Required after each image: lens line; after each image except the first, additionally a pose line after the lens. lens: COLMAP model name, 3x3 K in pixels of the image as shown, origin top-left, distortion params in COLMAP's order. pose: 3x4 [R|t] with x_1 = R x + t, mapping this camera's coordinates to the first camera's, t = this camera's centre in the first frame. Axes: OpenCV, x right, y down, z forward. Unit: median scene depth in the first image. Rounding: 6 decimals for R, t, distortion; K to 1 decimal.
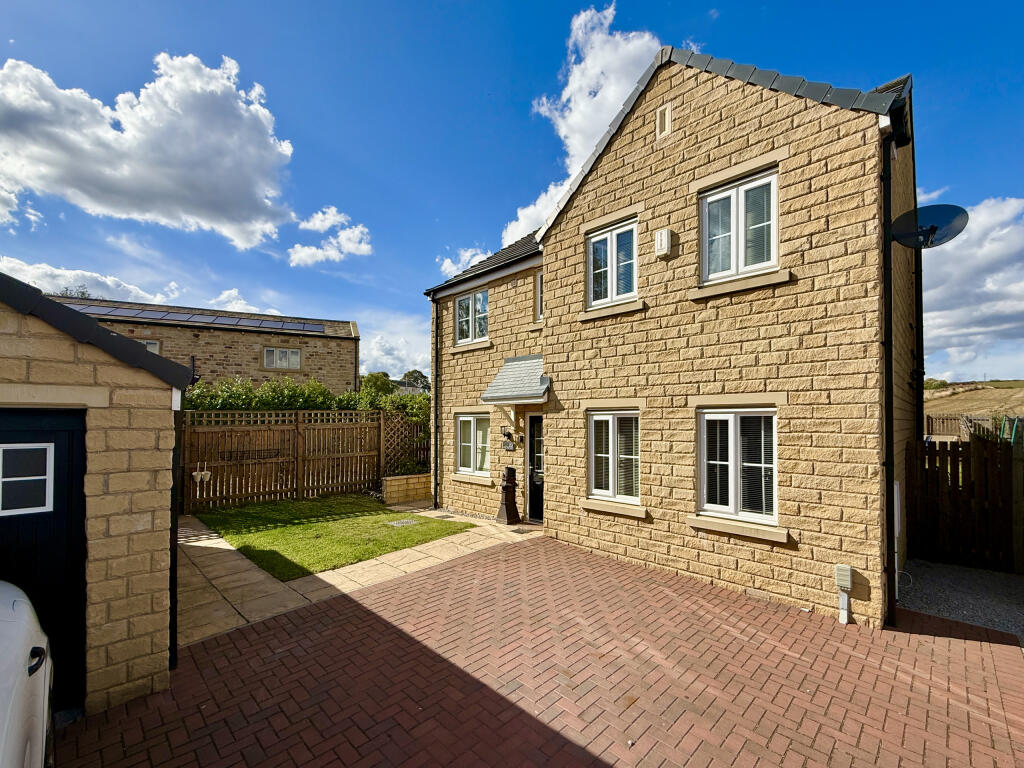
lens RADIAL K [[424.5, 0, 490.1], [0, 424.5, 415.2], [0, 0, 1]] dist [0.000611, 0.000245]
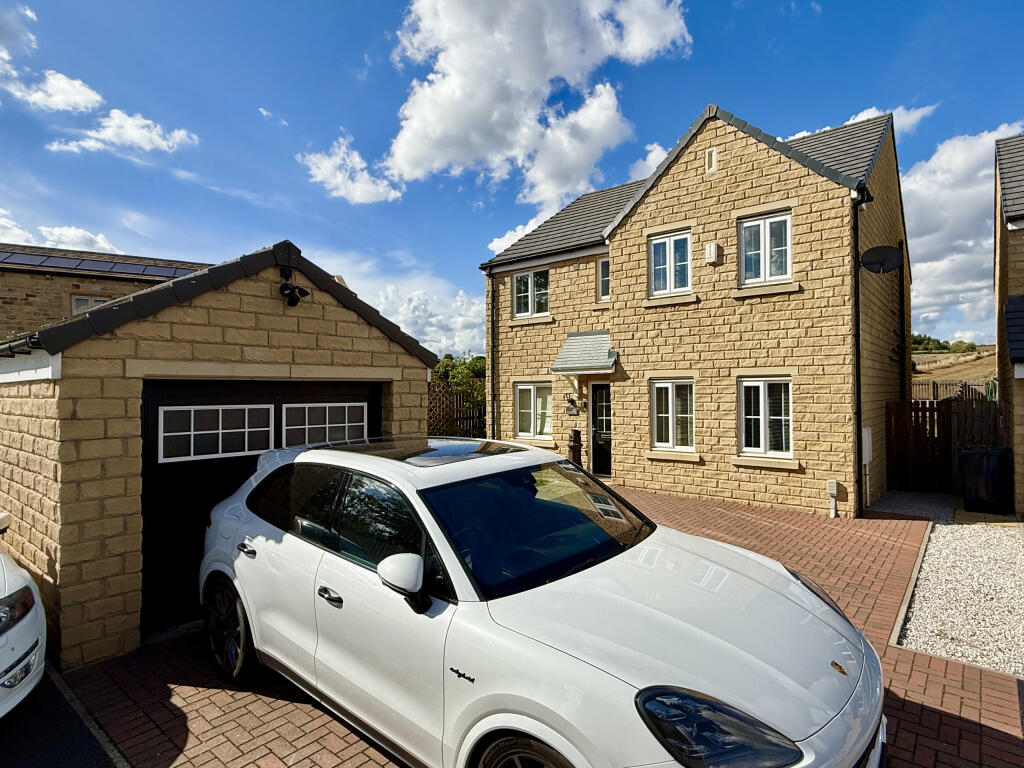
lens RADIAL K [[556.7, 0, 512.0], [0, 556.7, 384.0], [0, 0, 1]] dist [-0.000622, -0.000322]
pose [[0.993929, -0.006448, 0.109831, -0.366782], [0.006454, 0.999979, 0.000302, -0.000853], [-0.109831, 0.000409, 0.993950, -0.595970]]
